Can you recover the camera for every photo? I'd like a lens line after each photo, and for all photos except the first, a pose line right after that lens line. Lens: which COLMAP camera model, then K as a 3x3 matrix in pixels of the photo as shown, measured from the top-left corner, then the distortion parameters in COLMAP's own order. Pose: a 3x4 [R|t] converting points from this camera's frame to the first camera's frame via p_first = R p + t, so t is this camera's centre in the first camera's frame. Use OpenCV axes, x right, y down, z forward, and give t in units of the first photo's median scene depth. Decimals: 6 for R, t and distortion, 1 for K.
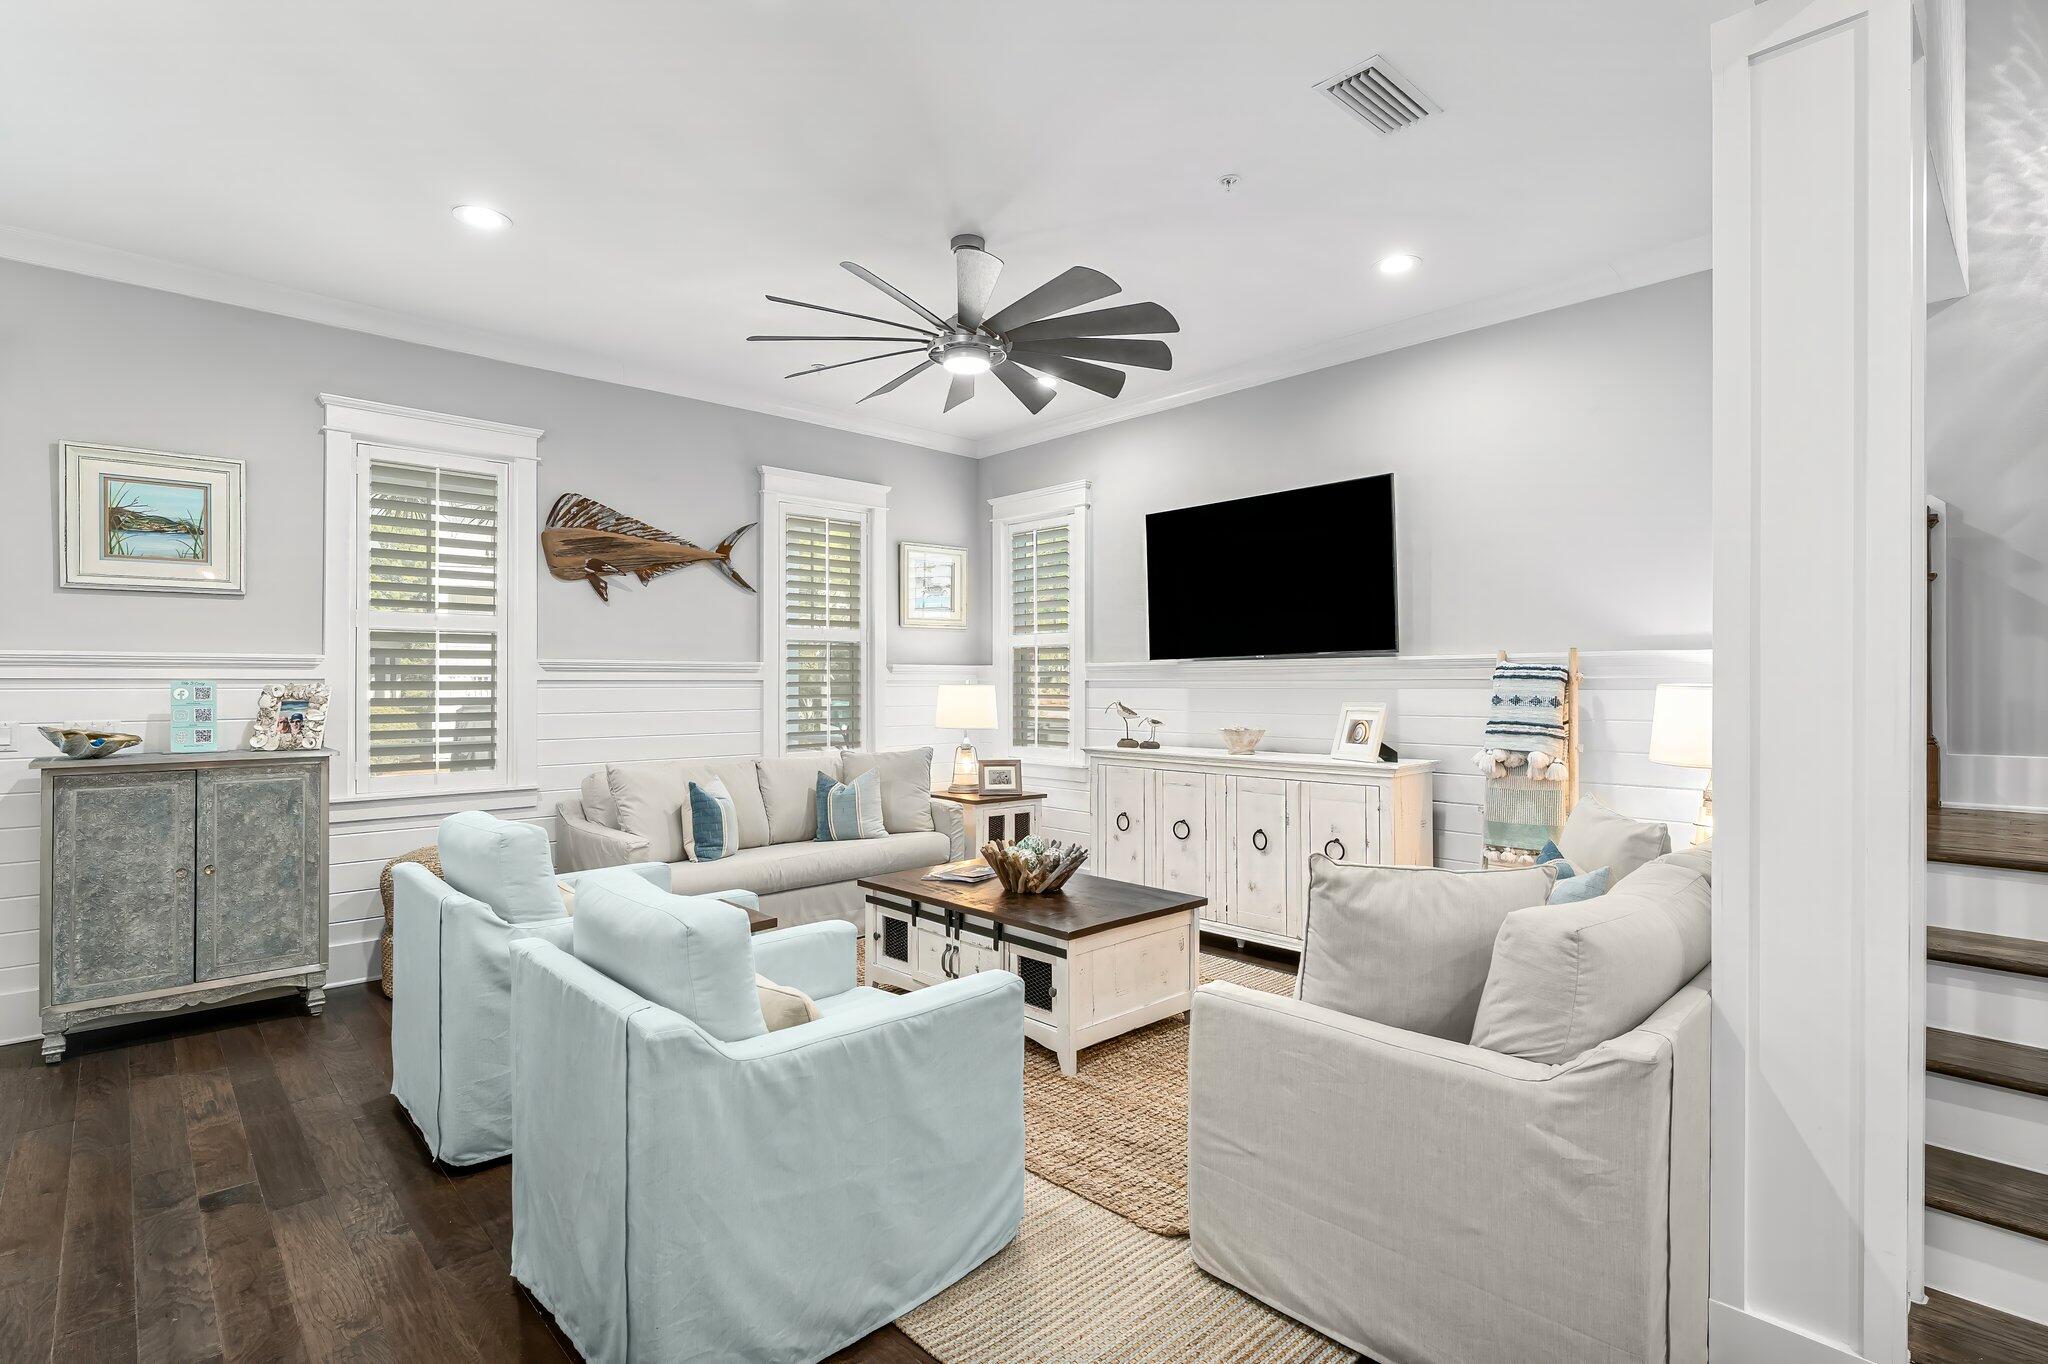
lens RADIAL K [[983.3, 0, 1021.9], [0, 983.3, 682.7], [0, 0, 1]] dist [-0.001536, -0.000230]
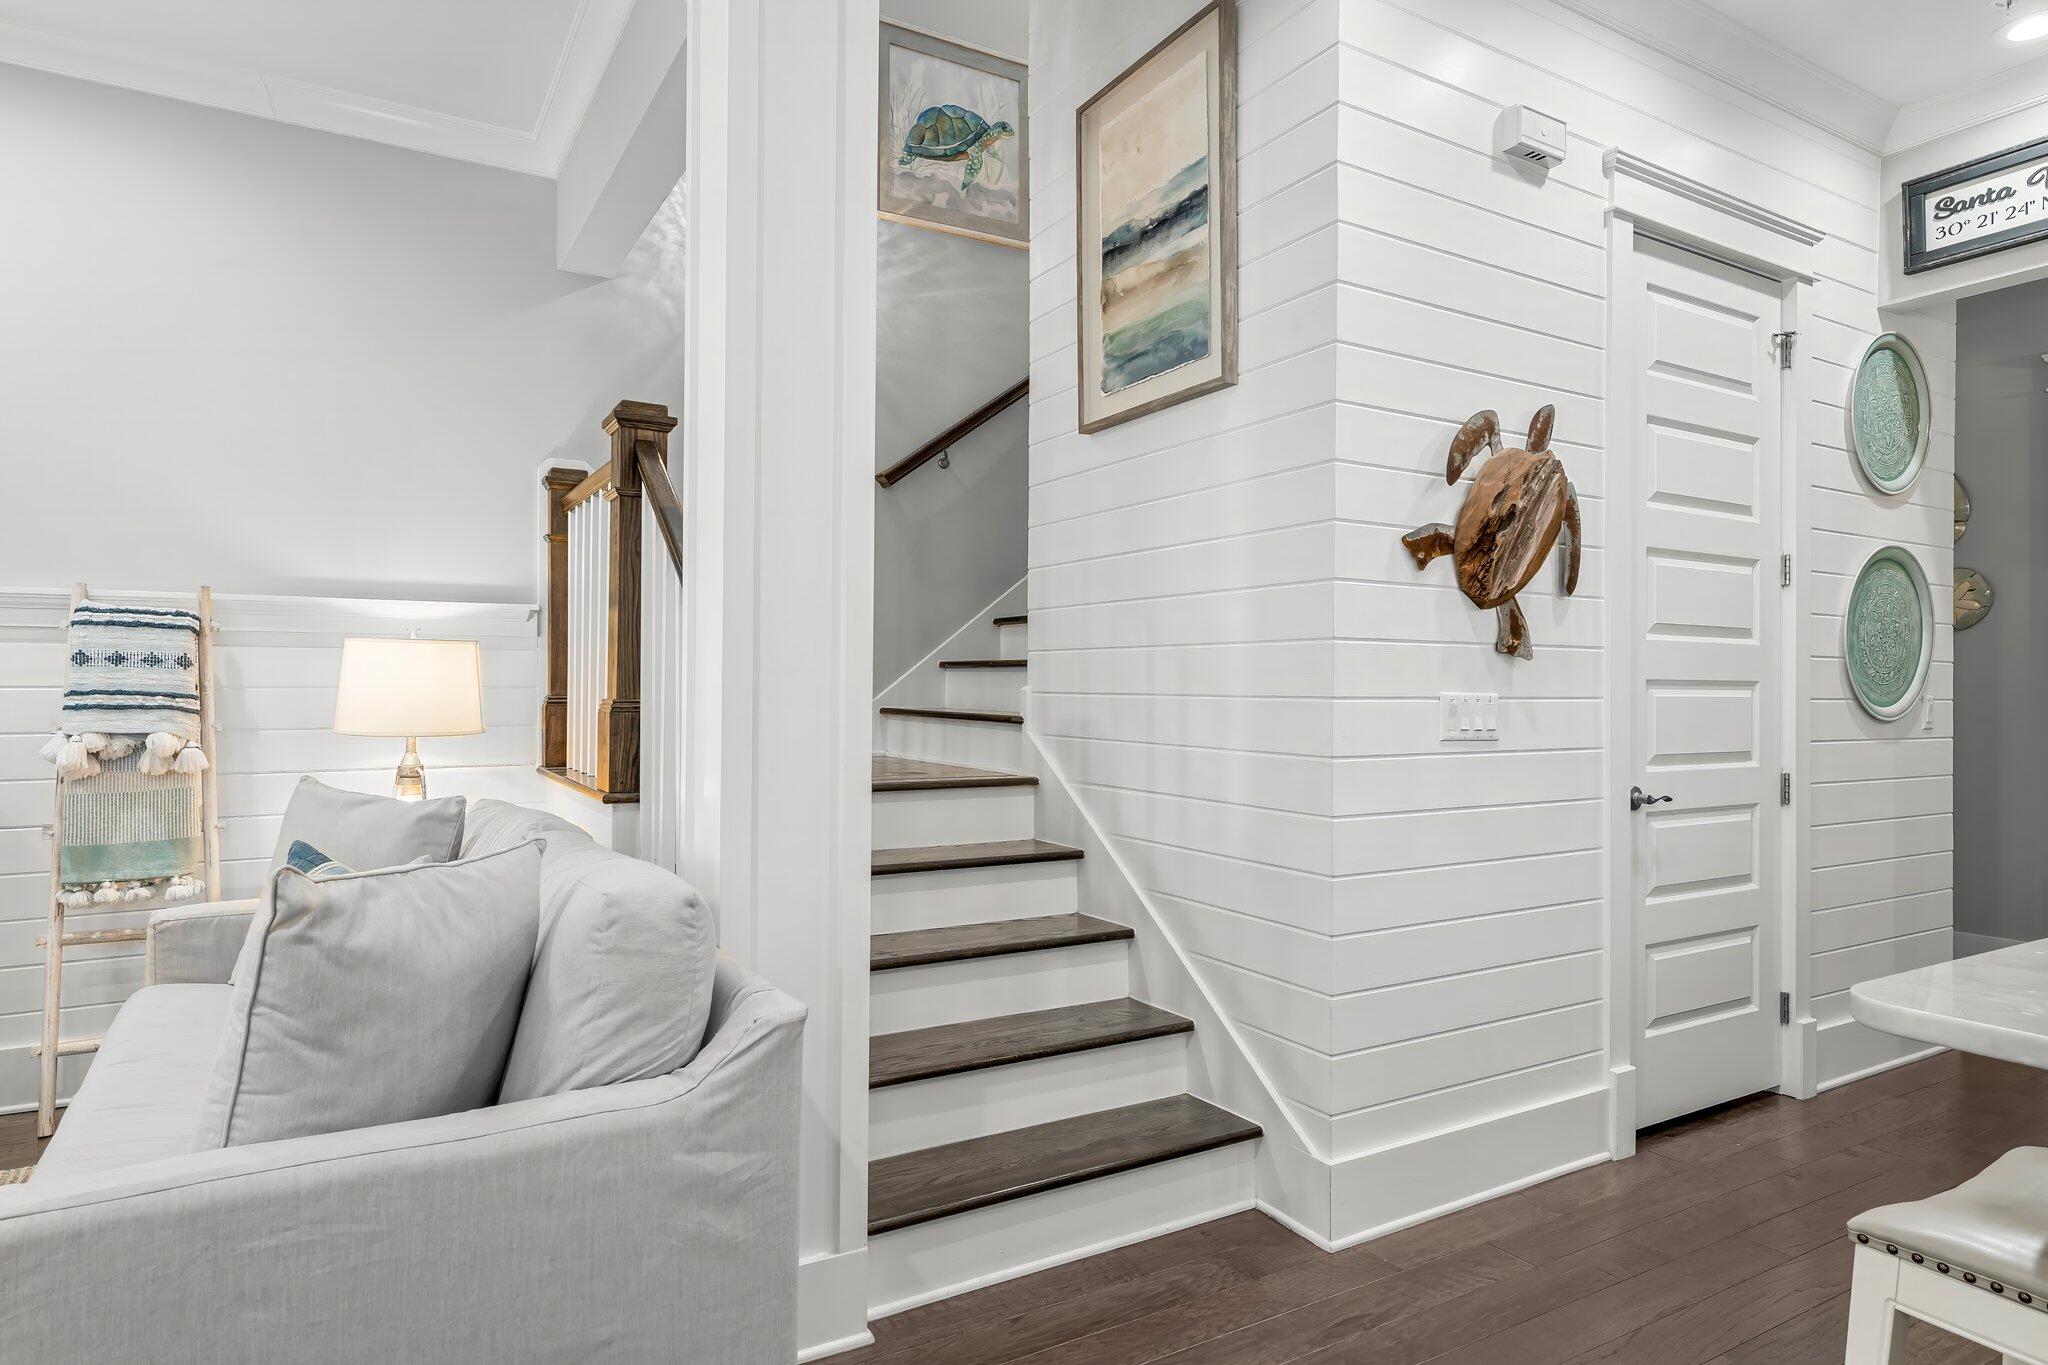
lens RADIAL K [[1163.7, 0, 1020.6], [0, 1163.7, 682.8], [0, 0, 1]] dist [0.000022, 0.001036]
pose [[0.218218, 0.005531, 0.975884, -0.137991], [-0.003093, 0.999983, -0.004976, 0.037738], [-0.975895, -0.001933, 0.218231, 0.239879]]
